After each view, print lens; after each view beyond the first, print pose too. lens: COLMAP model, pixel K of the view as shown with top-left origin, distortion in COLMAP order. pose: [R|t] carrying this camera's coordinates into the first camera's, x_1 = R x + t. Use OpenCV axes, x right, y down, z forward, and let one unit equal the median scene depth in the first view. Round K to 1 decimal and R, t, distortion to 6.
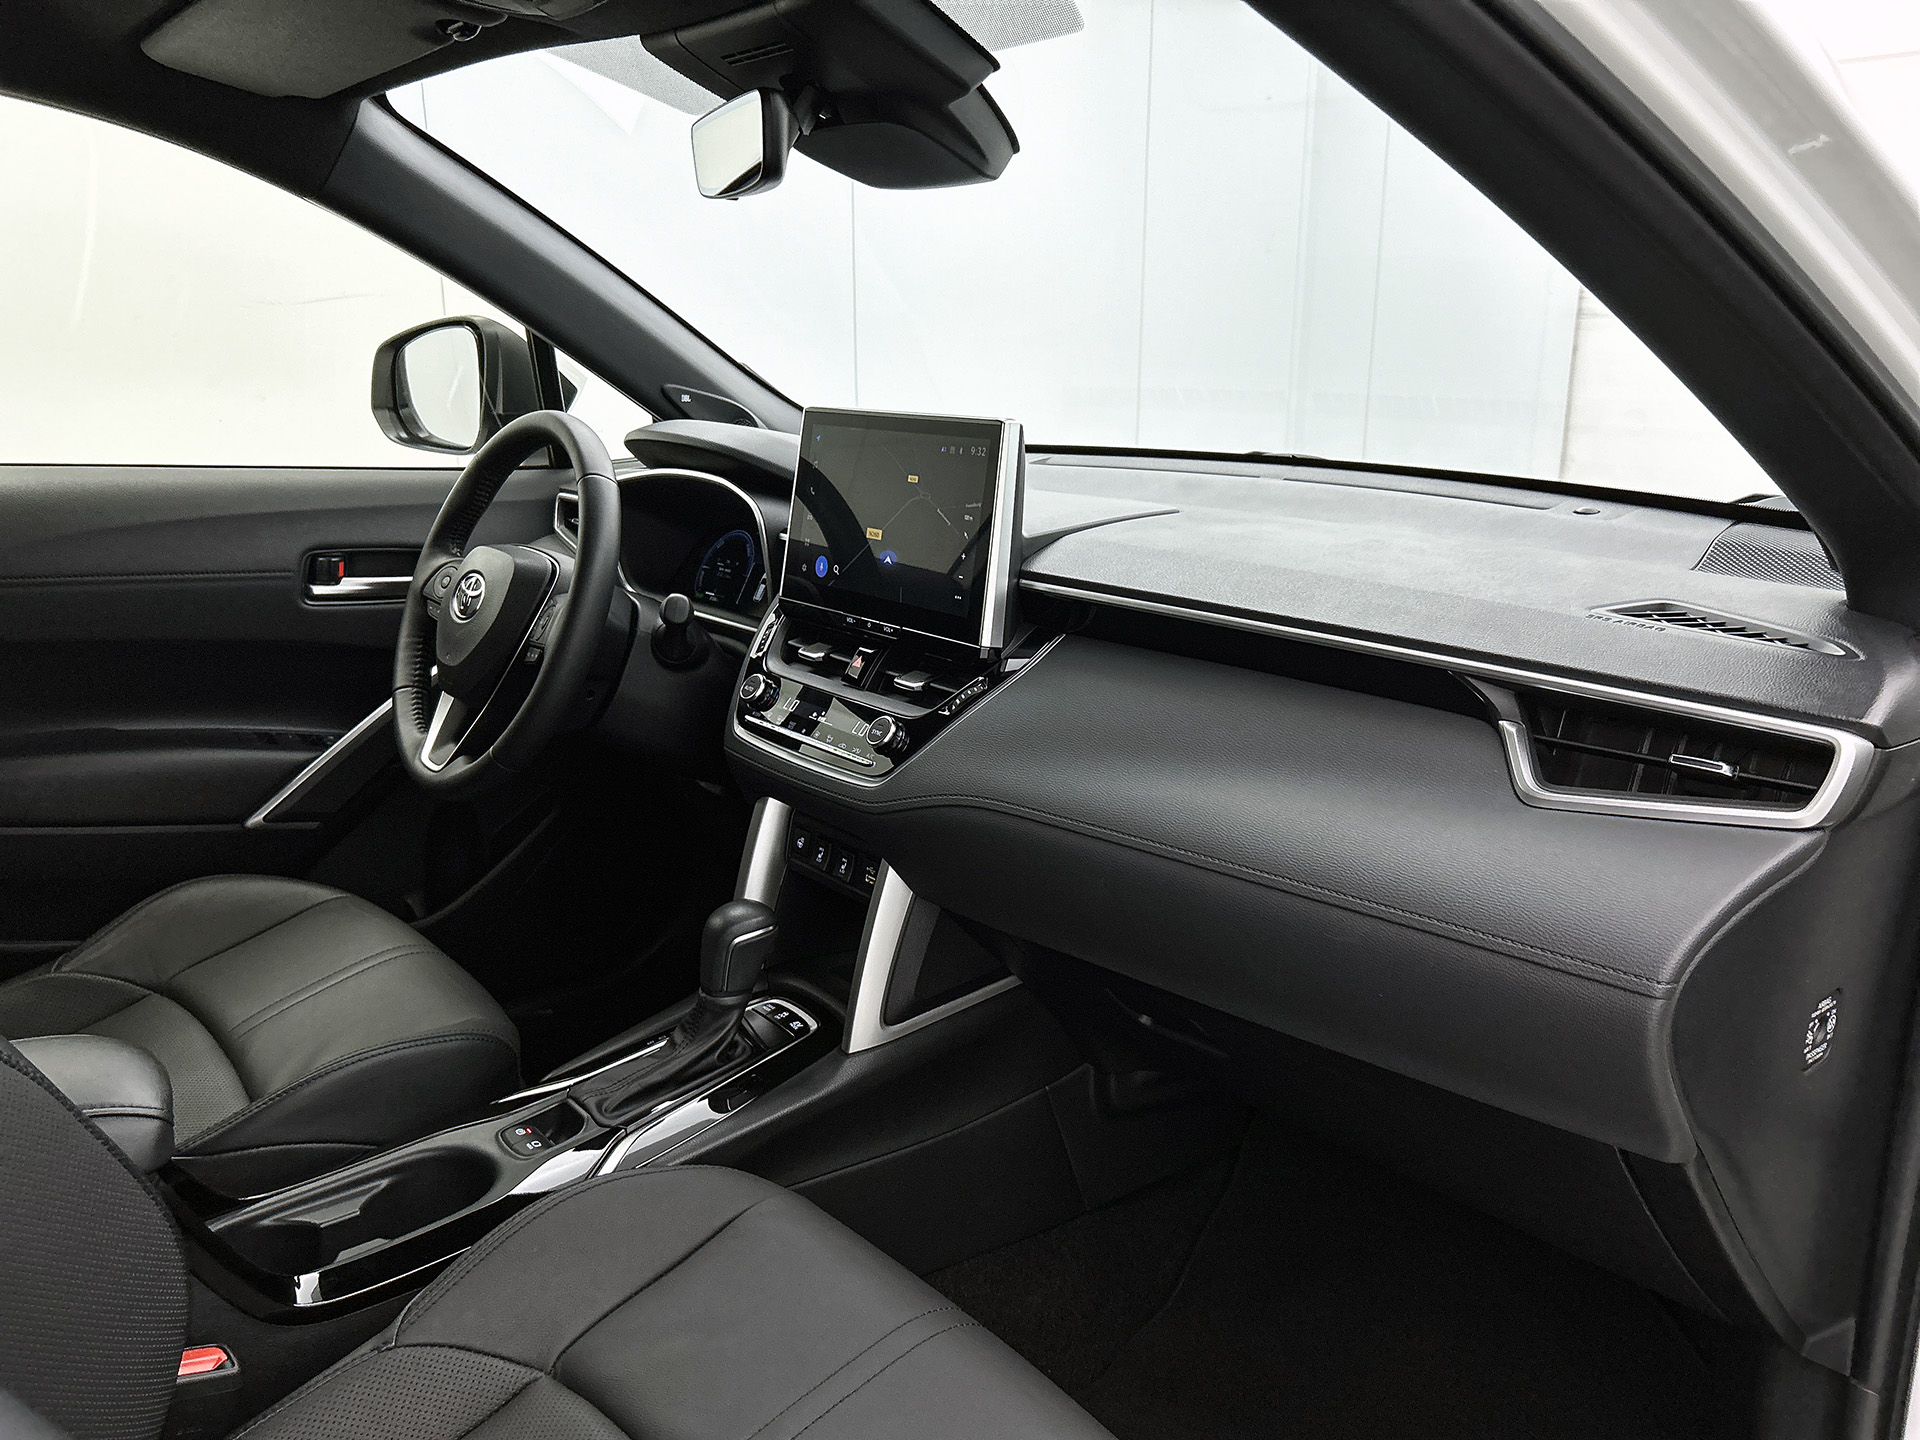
lens RADIAL K [[1412.7, 0, 962.1], [0, 1412.7, 774.1], [0, 0, 1]] dist [0.027821, -0.002203]
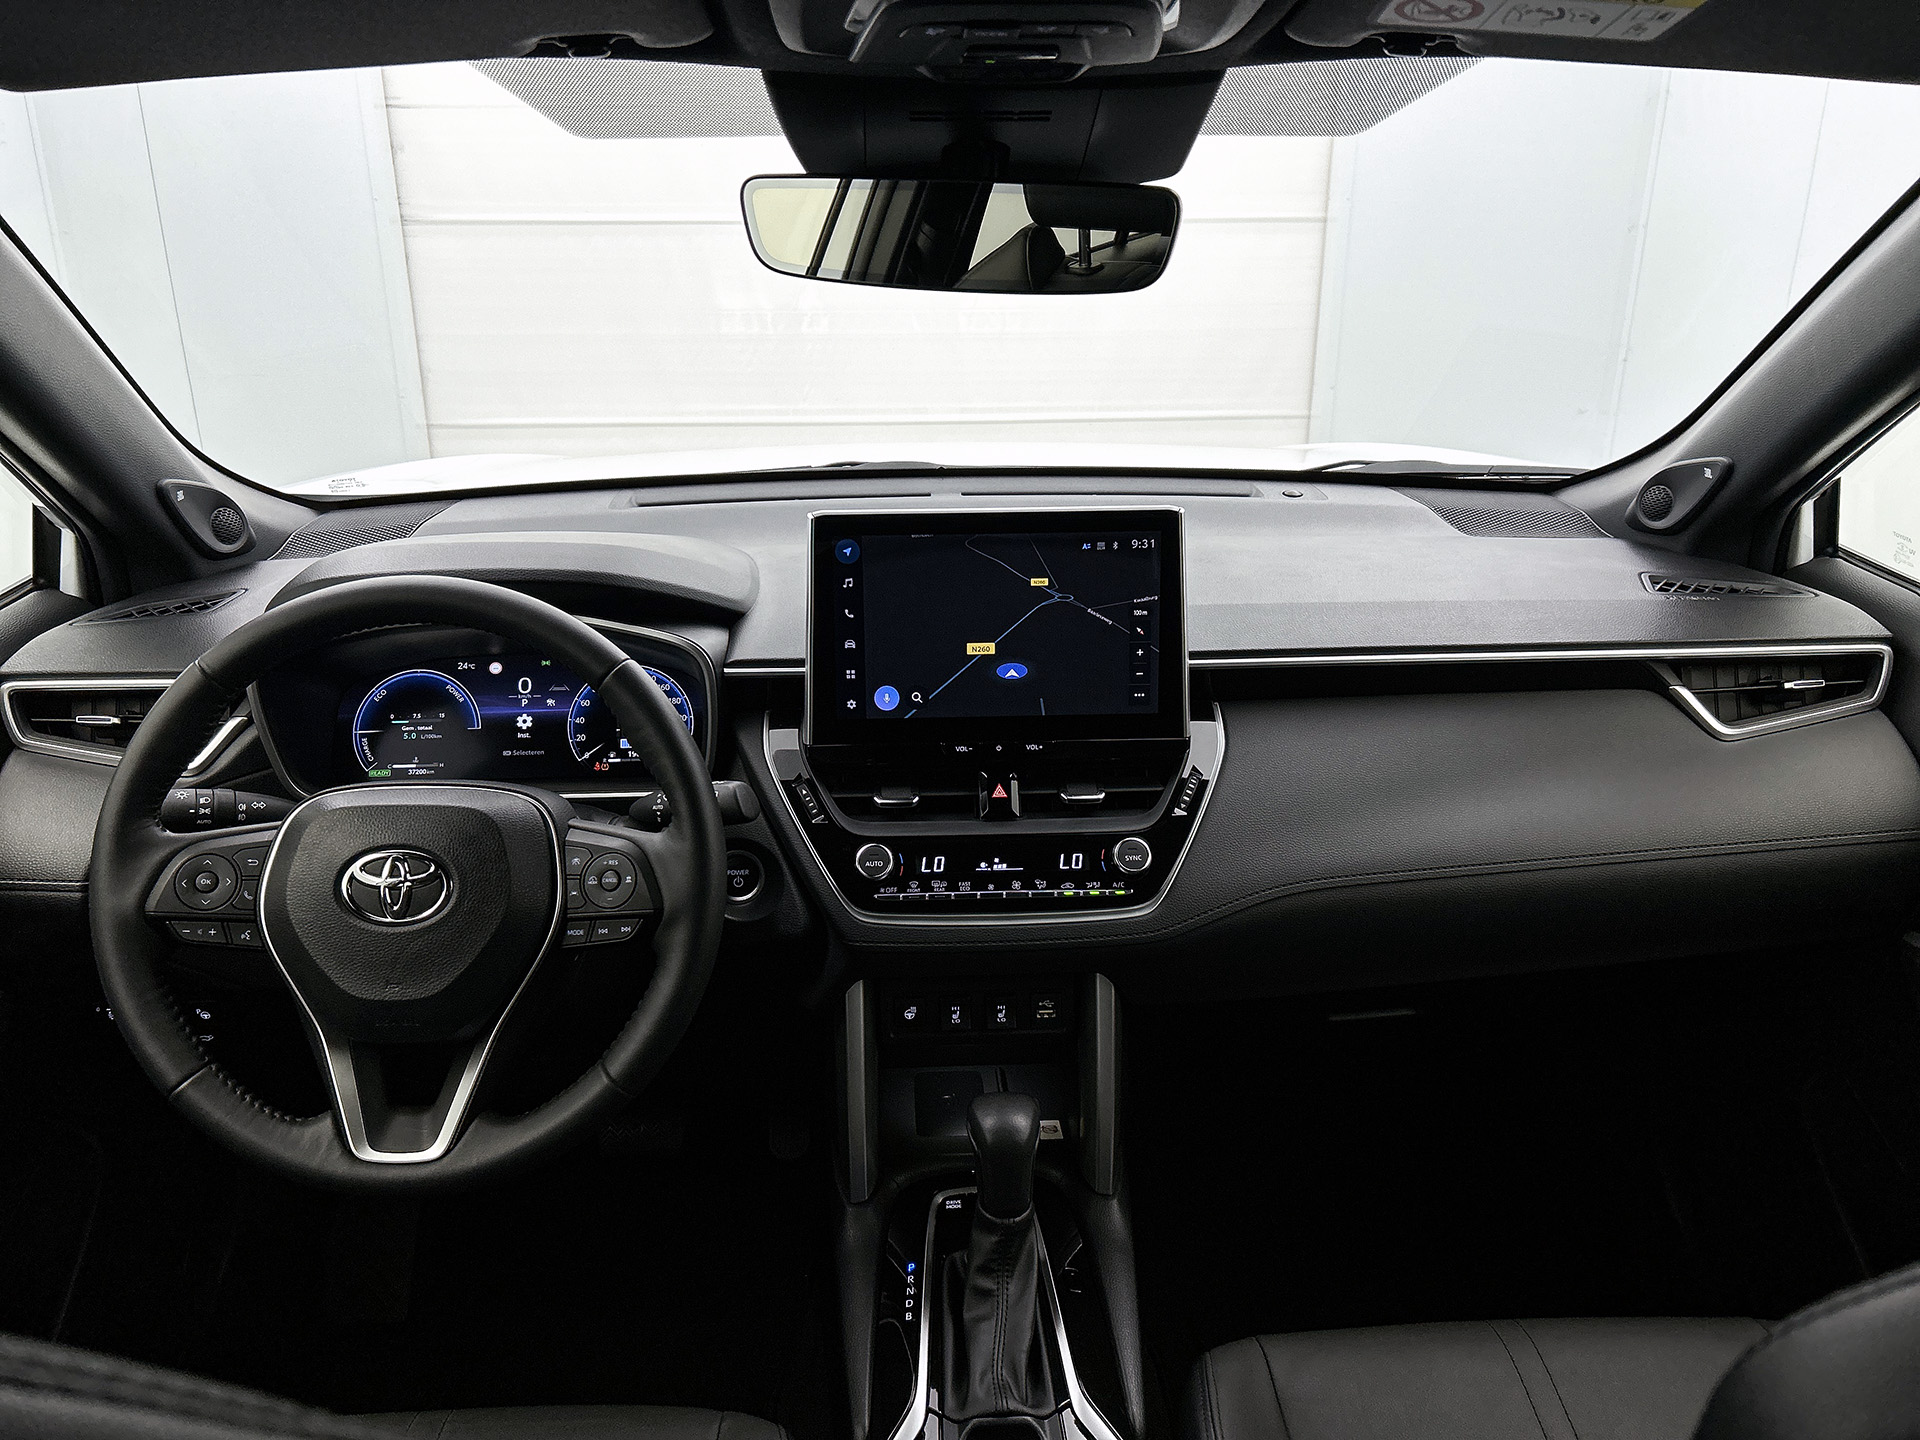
lens RADIAL K [[1447.4, 0, 965.4], [0, 1447.4, 760.7], [0, 0, 1]] dist [0.034372, -0.000129]
pose [[0.625841, -0.288603, 0.724590, -0.745256], [0.241449, 0.955074, 0.171860, -0.261960], [-0.741637, 0.067394, 0.667407, 0.411779]]
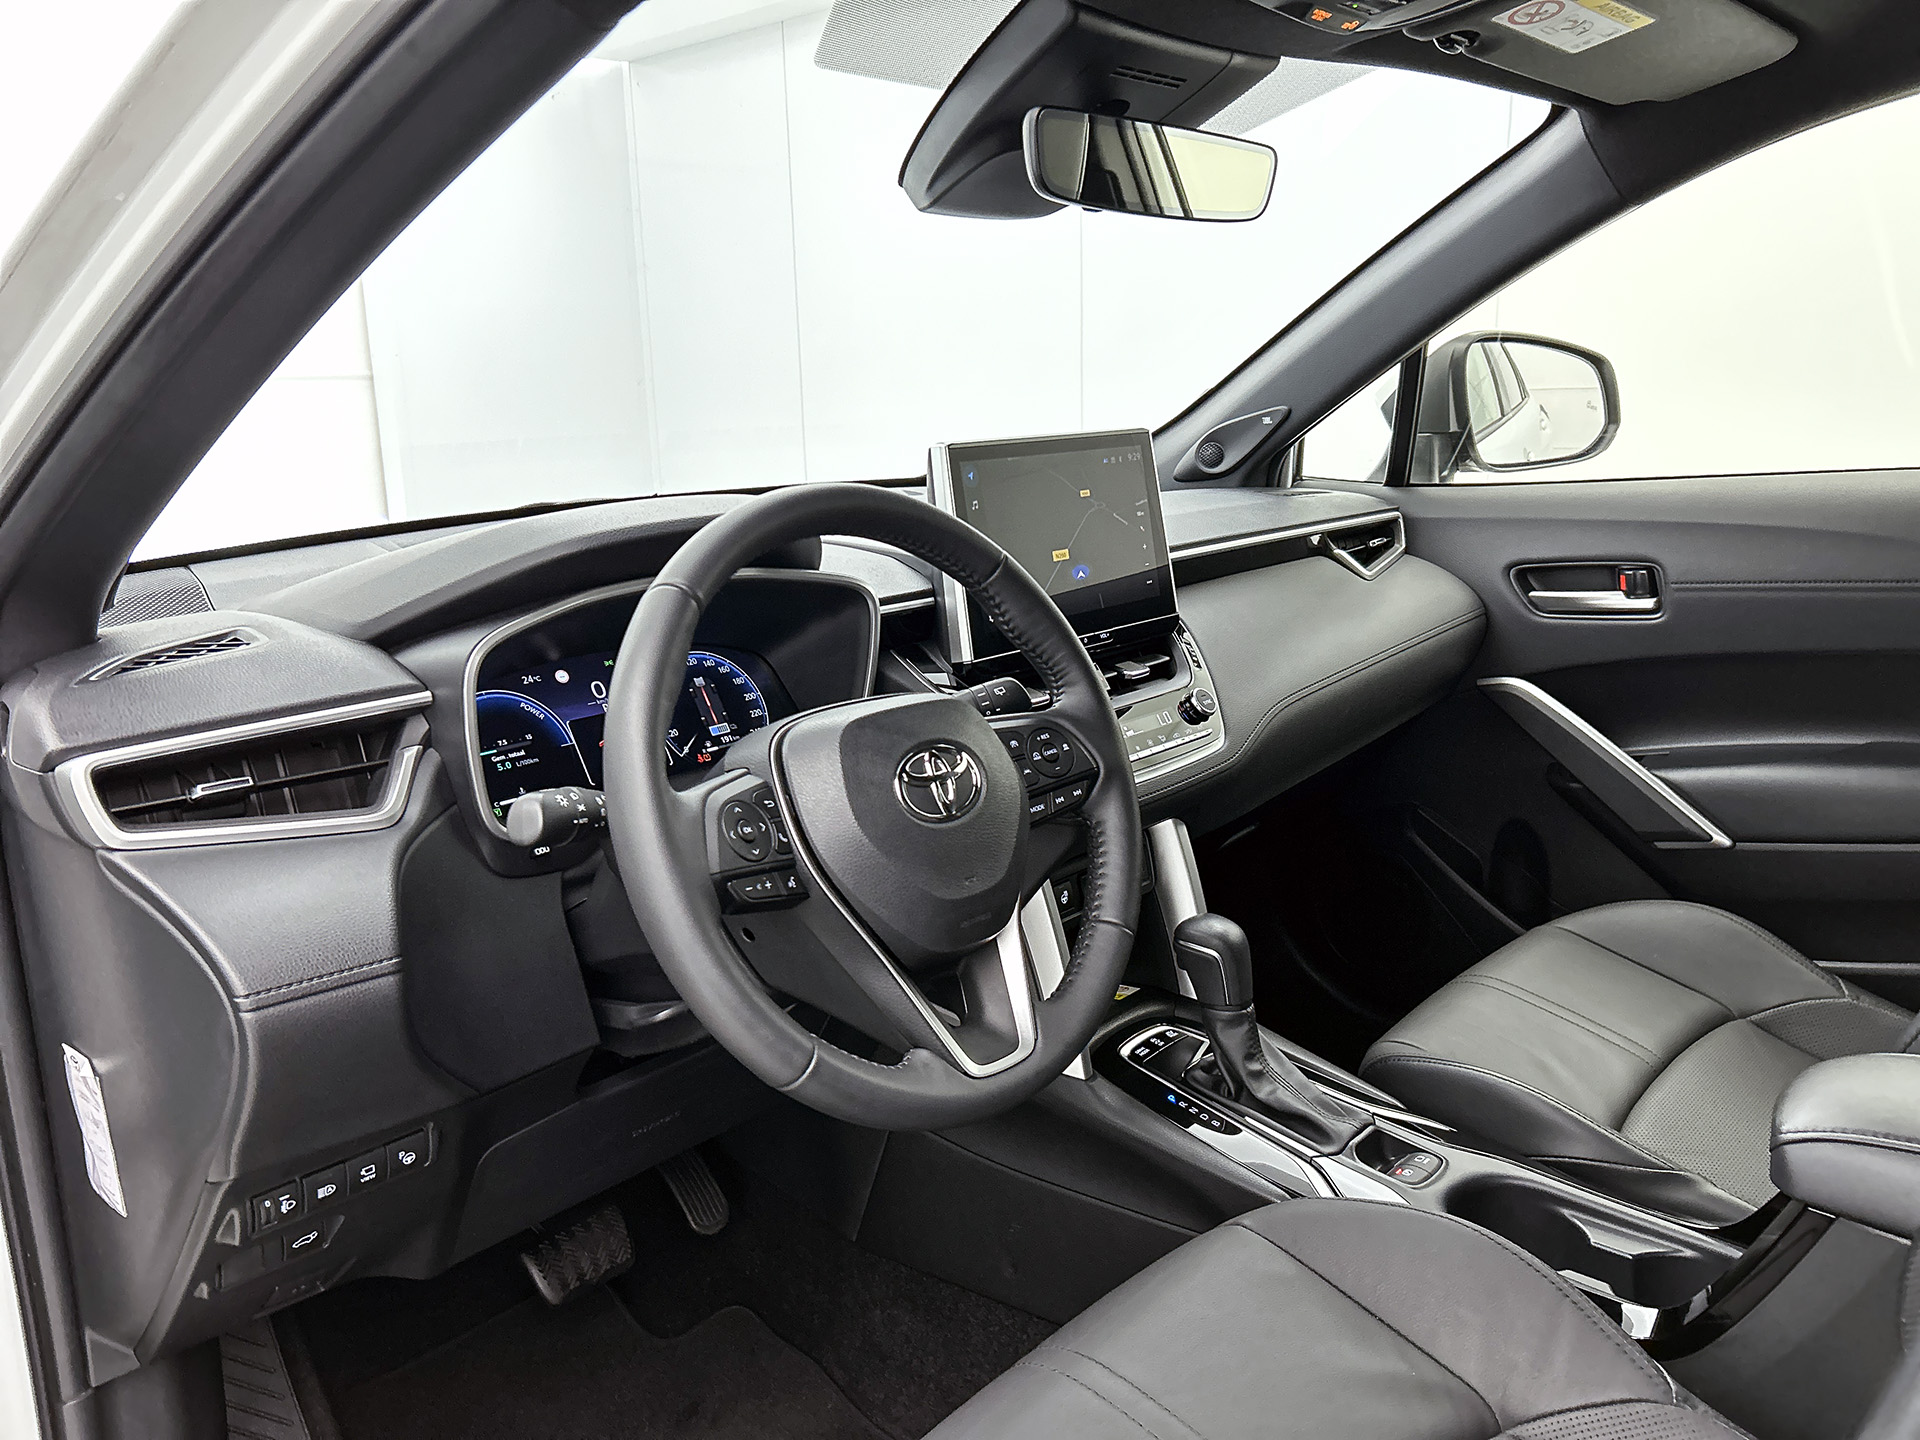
lens RADIAL K [[1447.4, 0, 965.4], [0, 1447.4, 760.7], [0, 0, 1]] dist [0.034372, -0.000129]
pose [[-0.109134, -0.246934, 0.962867, -1.092725], [0.331017, 0.904339, 0.269442, -0.339985], [-0.937293, 0.348131, -0.016955, 1.137664]]
